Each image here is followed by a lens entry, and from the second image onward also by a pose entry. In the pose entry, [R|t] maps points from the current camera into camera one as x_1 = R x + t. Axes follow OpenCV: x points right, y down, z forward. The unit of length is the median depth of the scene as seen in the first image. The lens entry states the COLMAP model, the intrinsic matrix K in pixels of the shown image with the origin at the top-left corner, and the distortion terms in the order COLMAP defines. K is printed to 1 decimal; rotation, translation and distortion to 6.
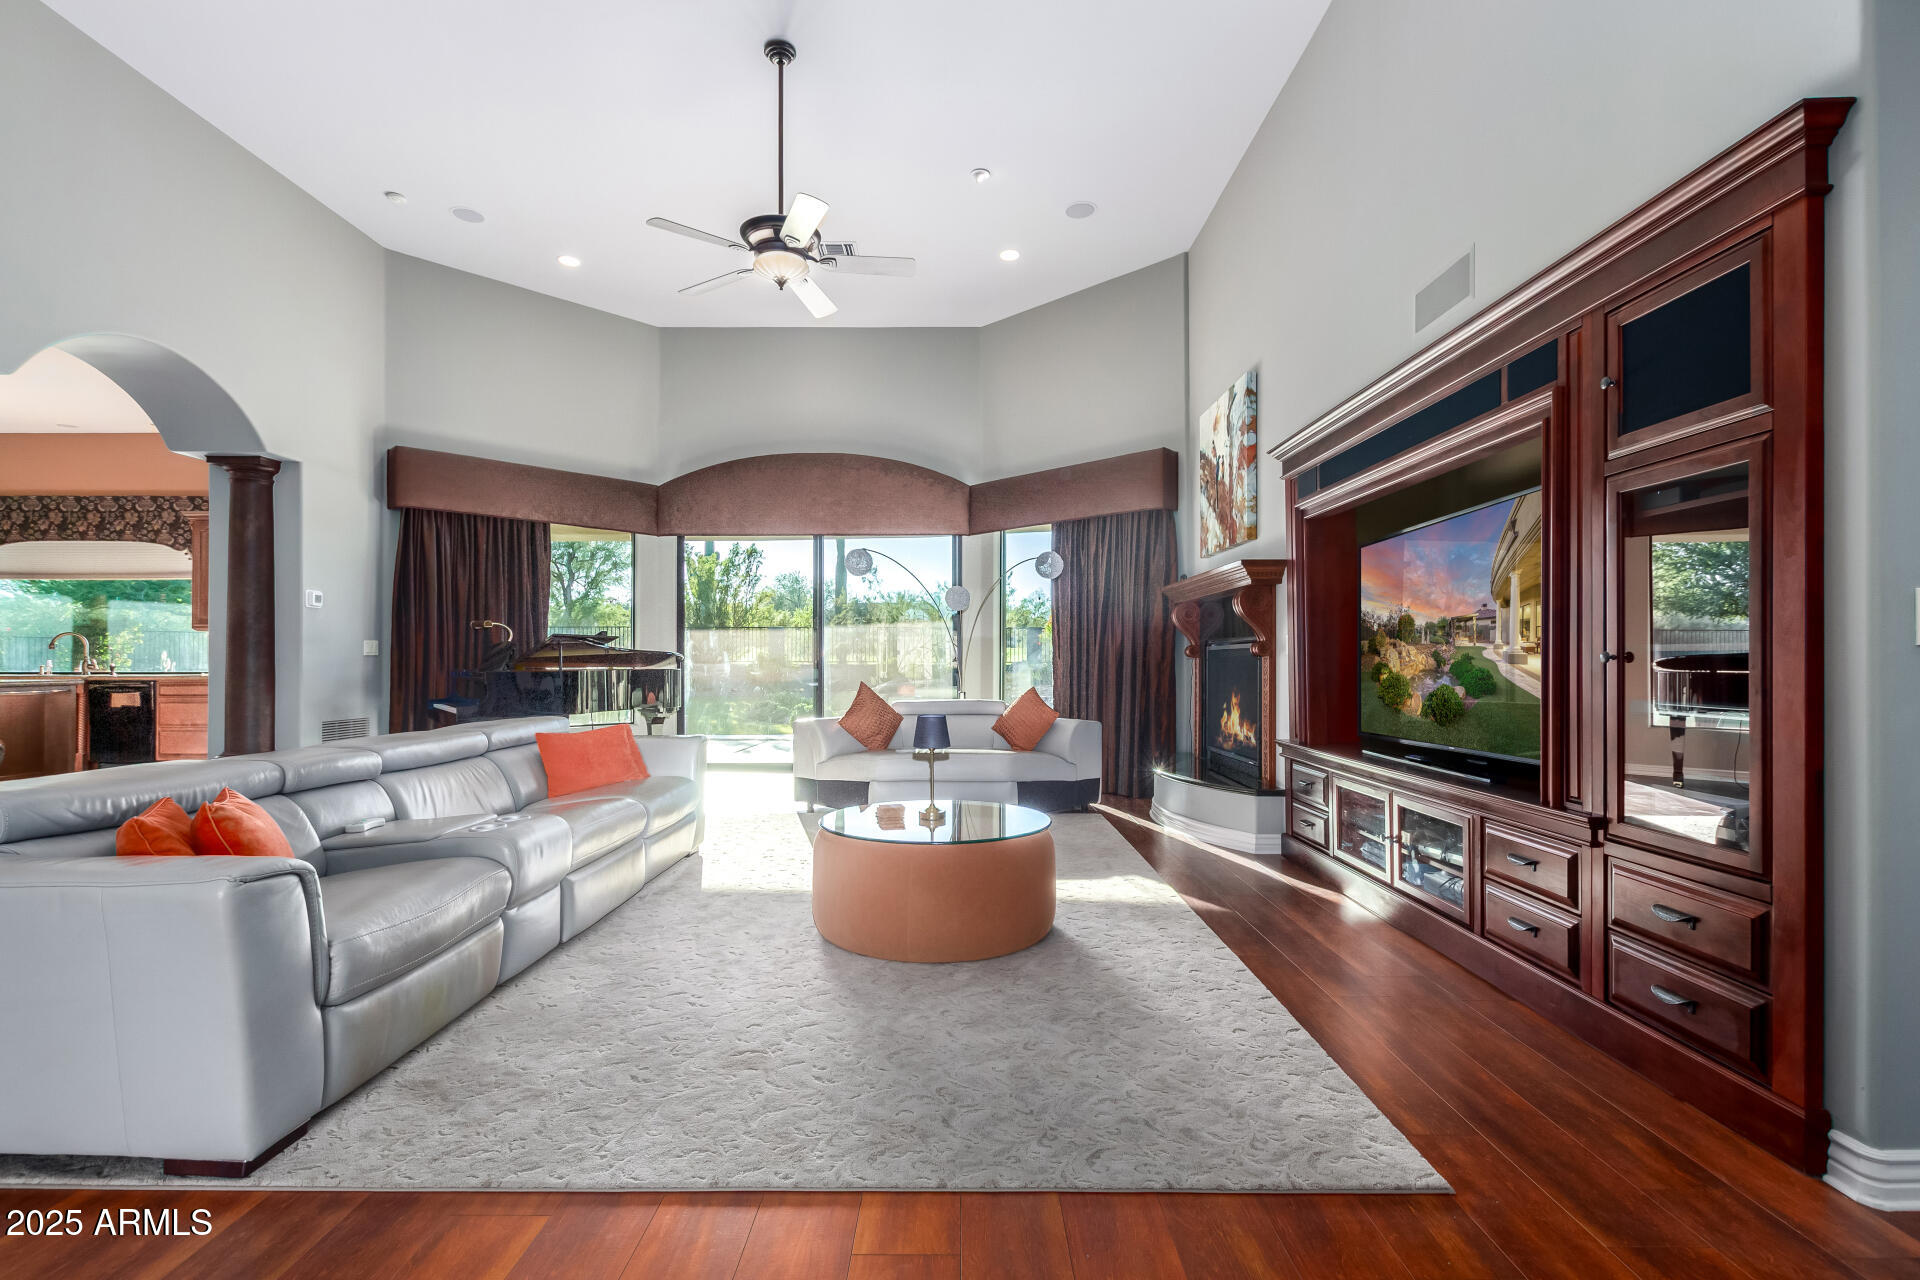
lens RADIAL K [[880.8, 0, 950.9], [0, 880.8, 654.8], [0, 0, 1]] dist [0.009257, -0.002439]
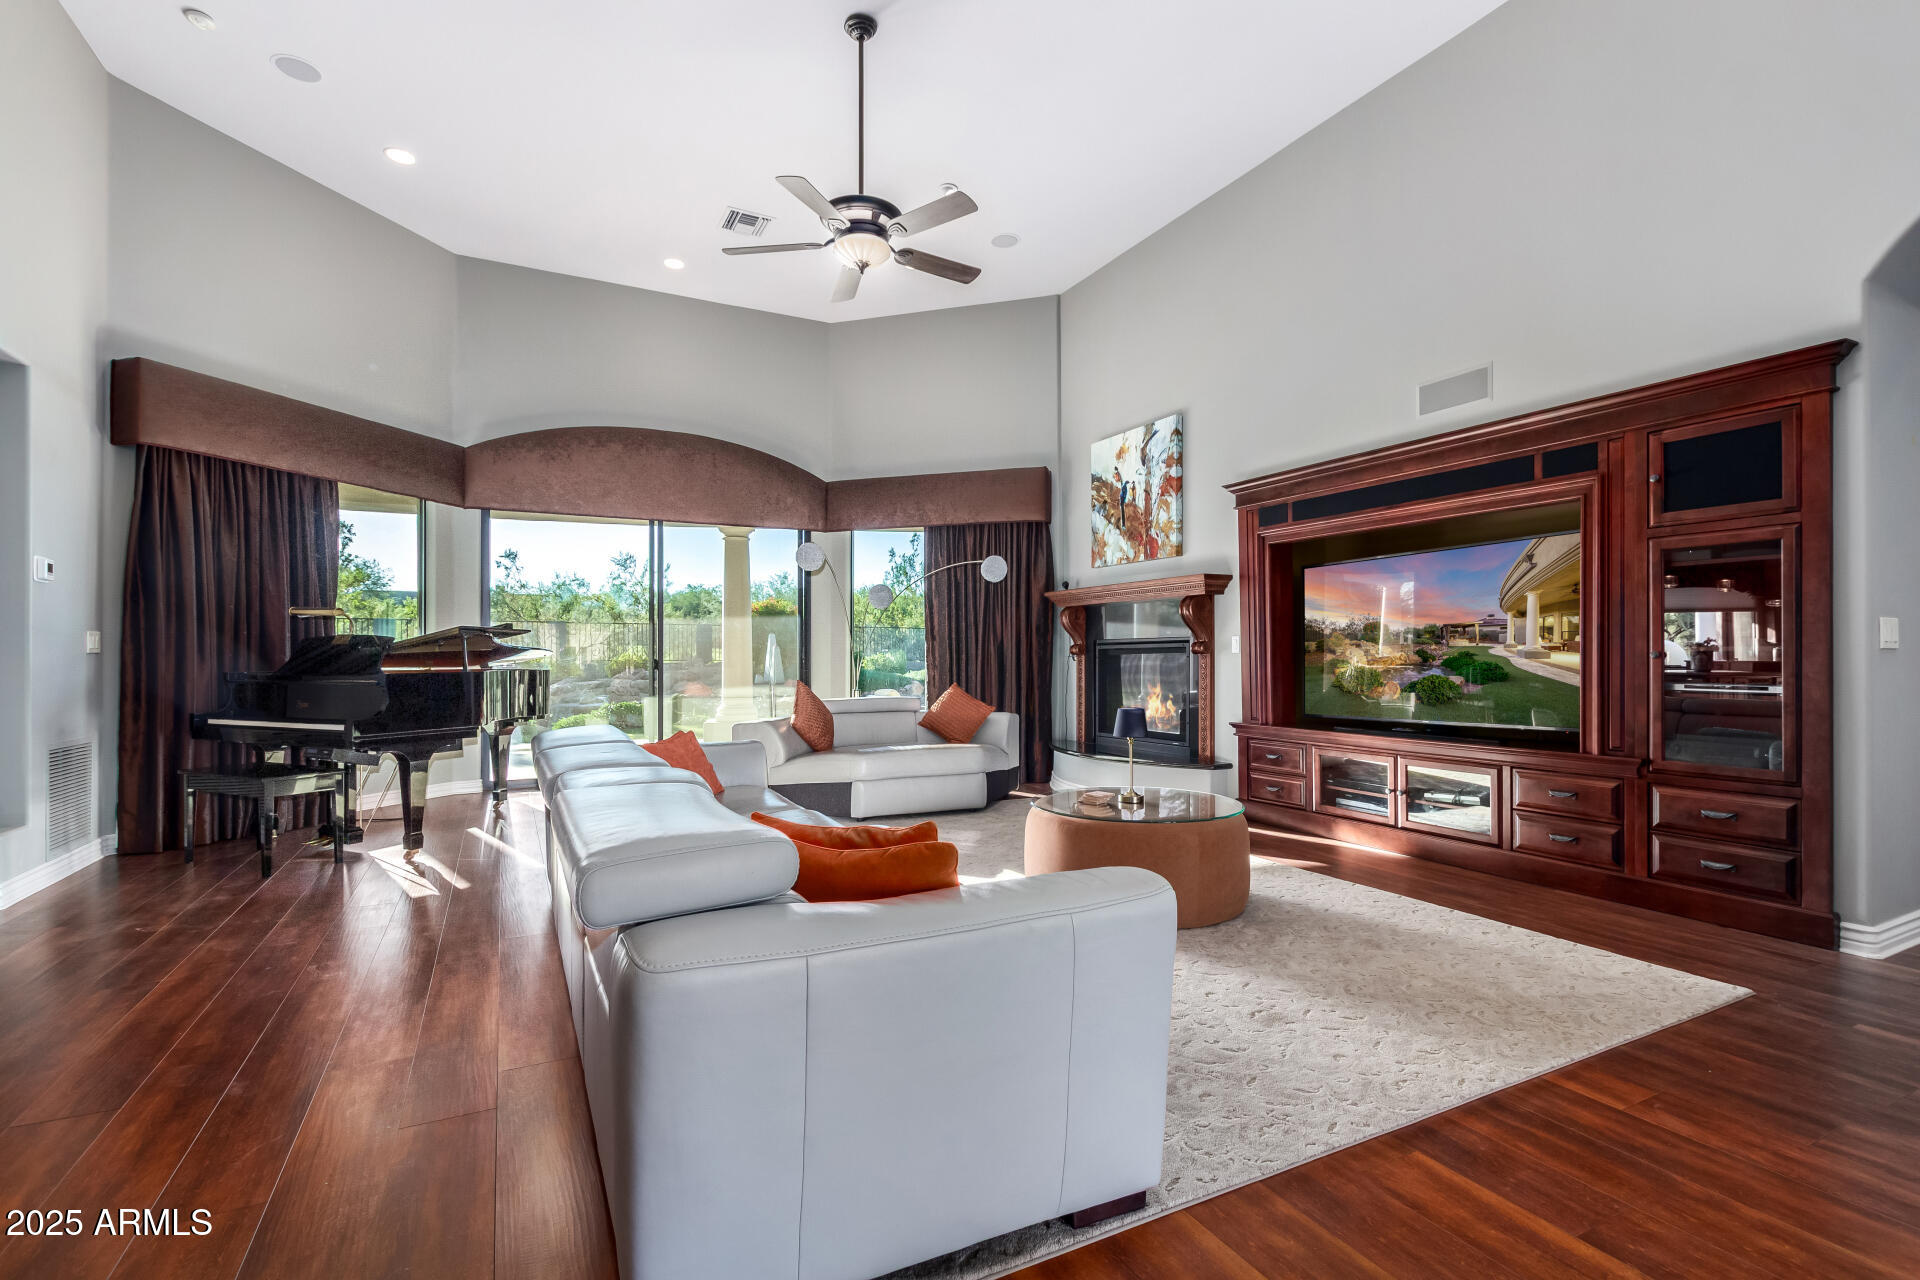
lens RADIAL K [[880.8, 0, 953.0], [0, 880.8, 647.1], [0, 0, 1]] dist [0.009257, -0.002439]
pose [[0.885637, 0.003990, 0.464362, -0.481212], [-0.000449, 0.999970, -0.007736, 0.001876], [-0.464379, 0.006643, 0.885612, 0.089636]]
